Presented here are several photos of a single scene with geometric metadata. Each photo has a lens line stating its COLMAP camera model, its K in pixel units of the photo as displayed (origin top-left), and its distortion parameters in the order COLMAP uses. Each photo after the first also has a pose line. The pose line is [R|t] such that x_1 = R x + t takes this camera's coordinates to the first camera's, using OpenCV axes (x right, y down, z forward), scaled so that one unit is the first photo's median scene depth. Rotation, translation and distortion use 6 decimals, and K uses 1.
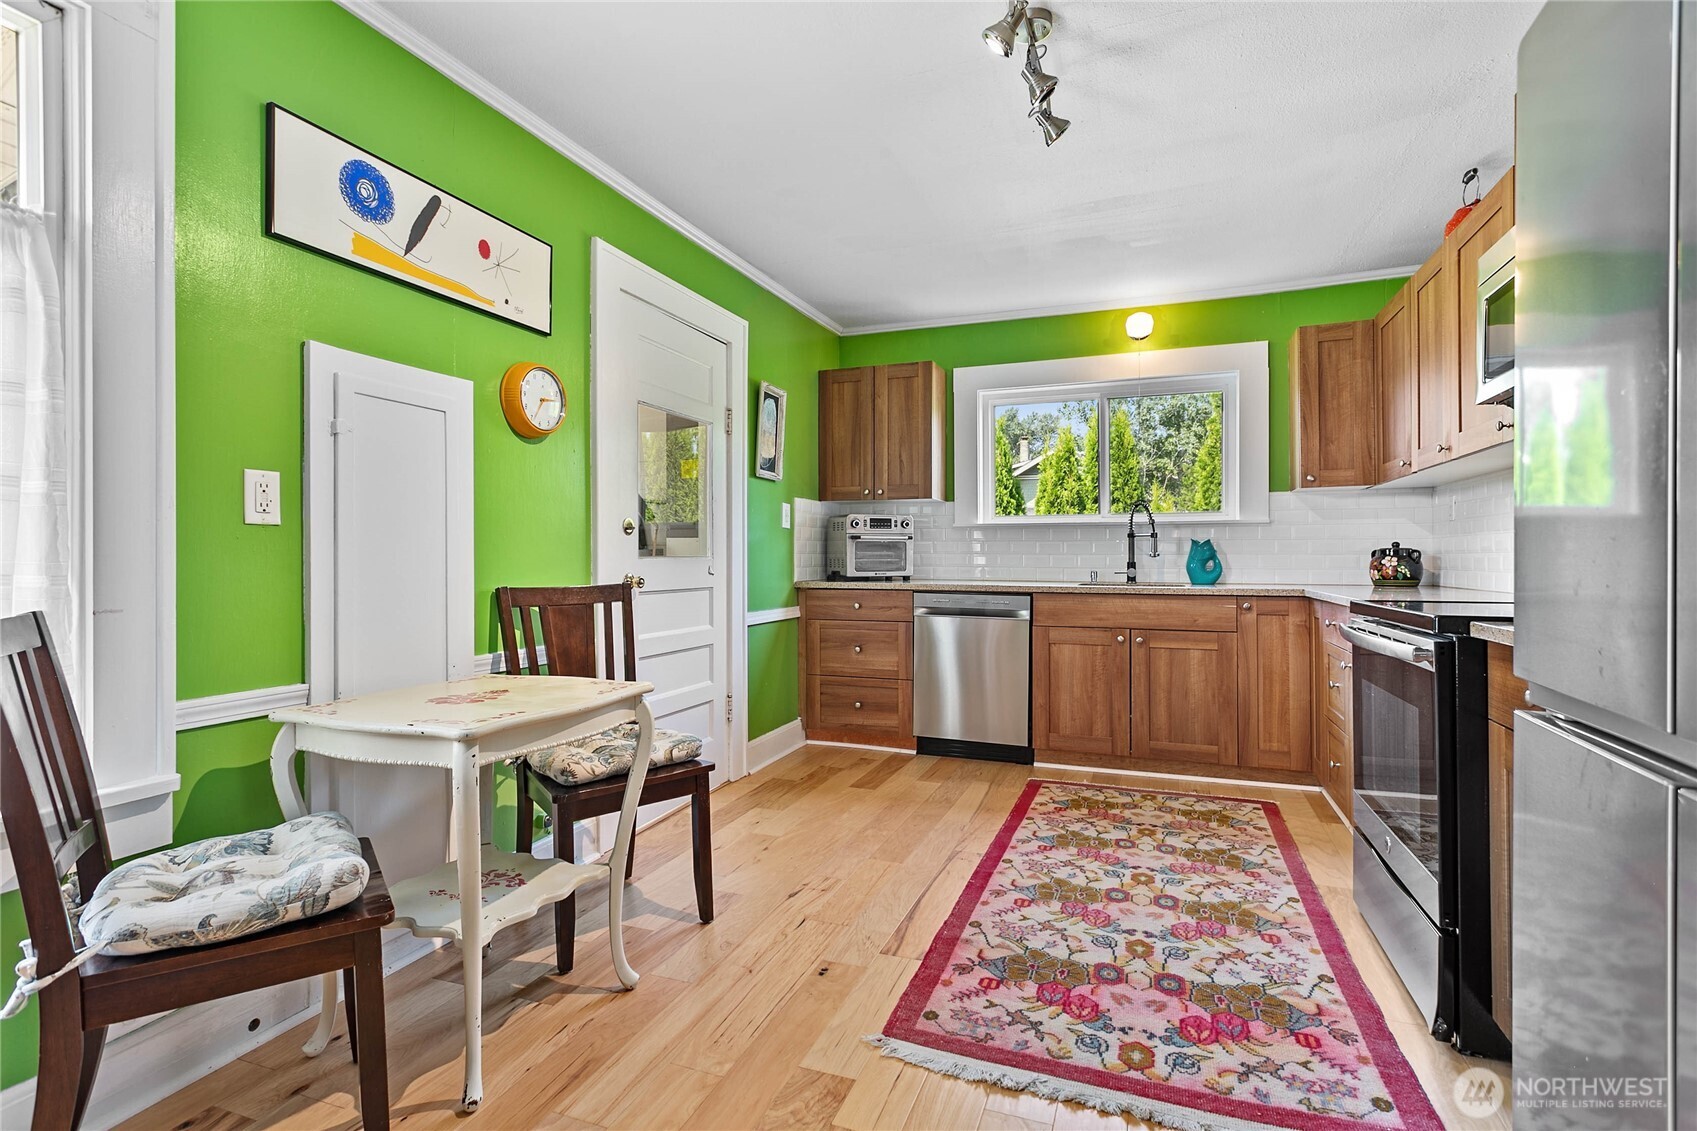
lens RADIAL K [[806.3, 0, 849.1], [0, 806.3, 550.1], [0, 0, 1]] dist [0.000661, 0.000052]
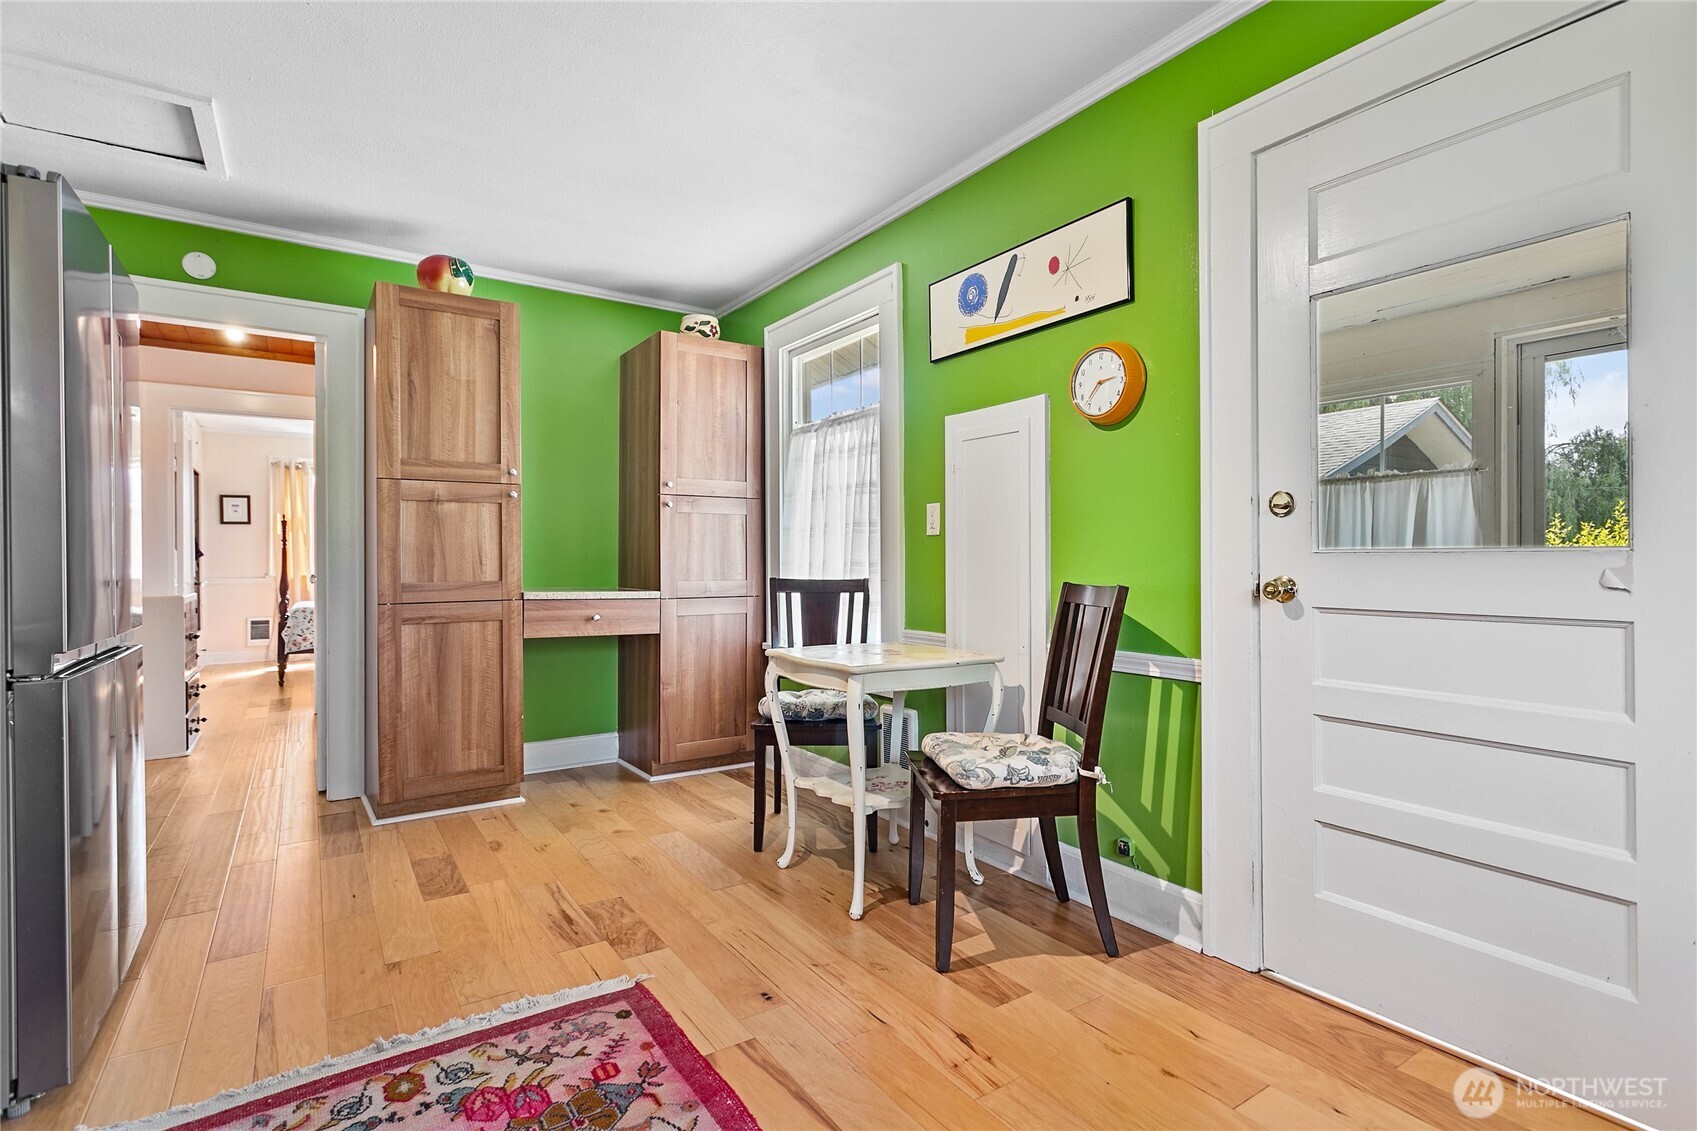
lens RADIAL K [[806.4, 0, 854.3], [0, 806.4, 563.7], [0, 0, 1]] dist [-0.000167, -0.000083]
pose [[-0.569107, 0.013195, -0.822158, 0.727499], [0.016949, 0.999847, 0.004315, 0.015271], [0.822089, -0.011479, -0.569244, 1.744507]]
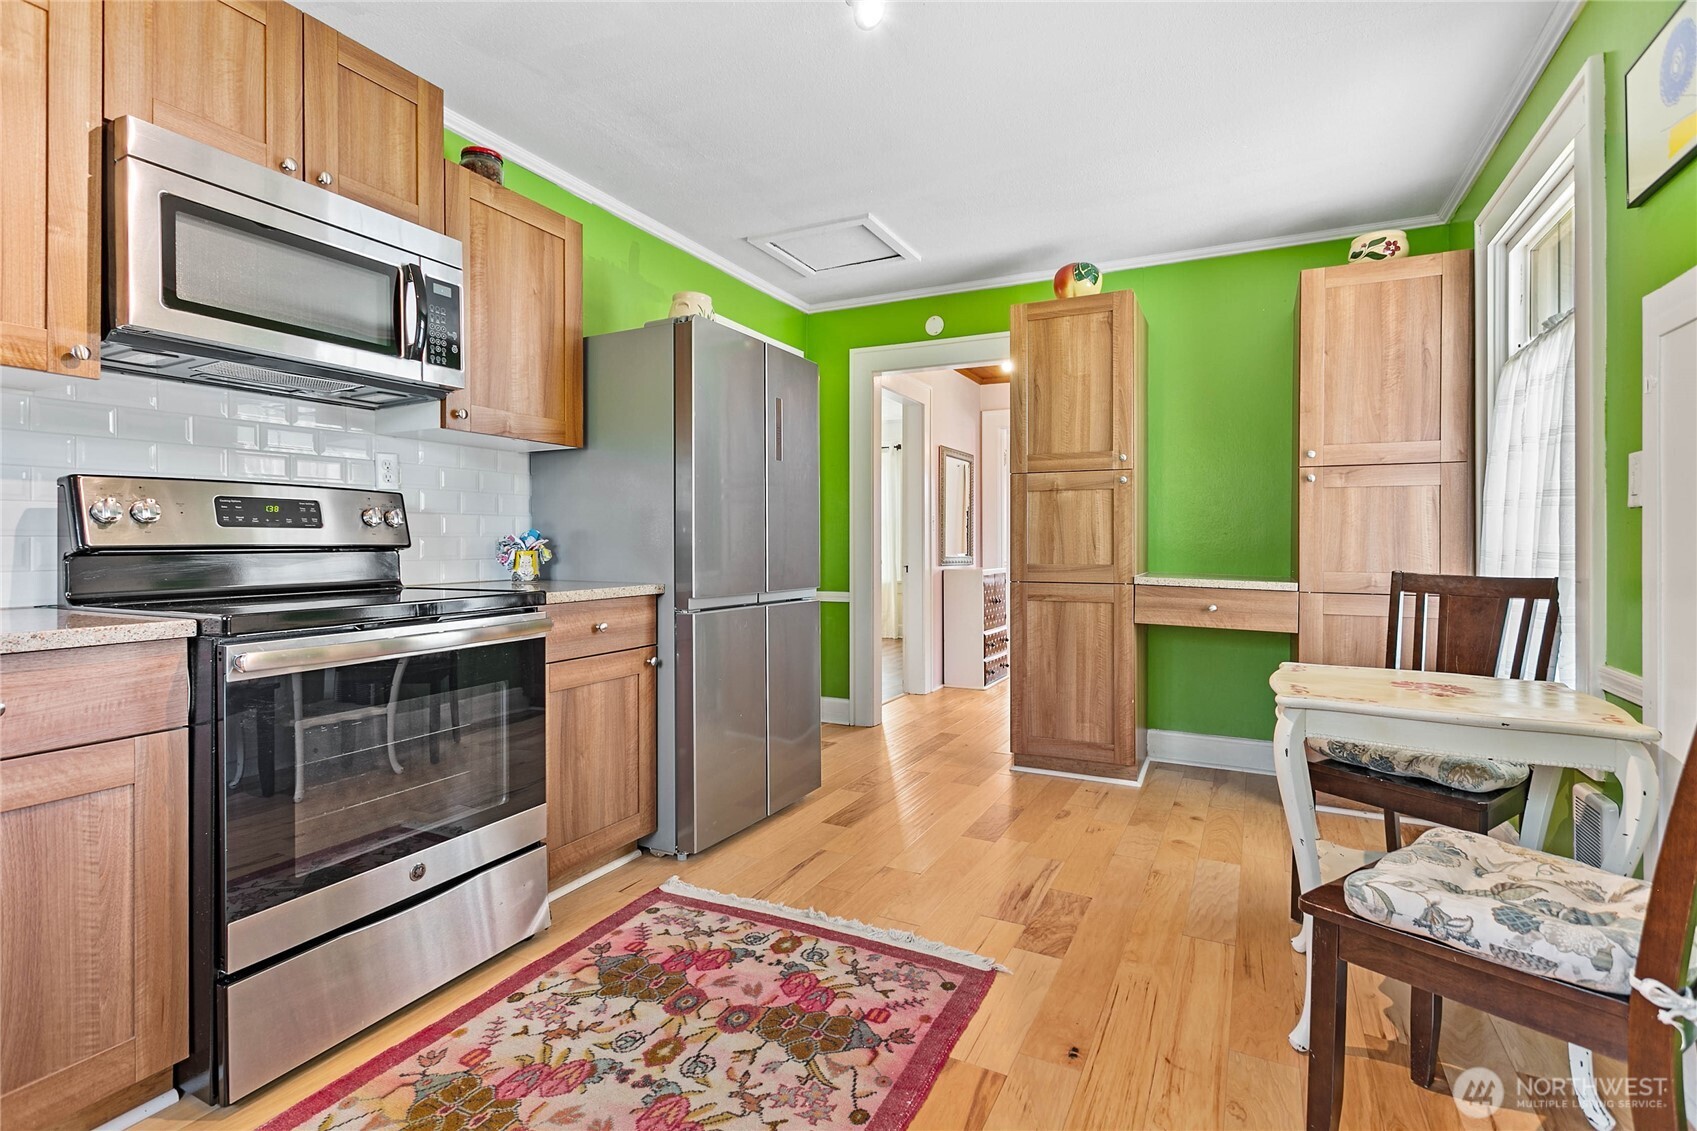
lens RADIAL K [[806.3, 0, 849.1], [0, 806.3, 550.1], [0, 0, 1]] dist [0.000661, 0.000052]
pose [[-0.995362, 0.002379, 0.096169, 0.122142], [0.002055, 0.999992, -0.003469, 0.019429], [-0.096176, -0.003256, -0.995359, 1.966064]]
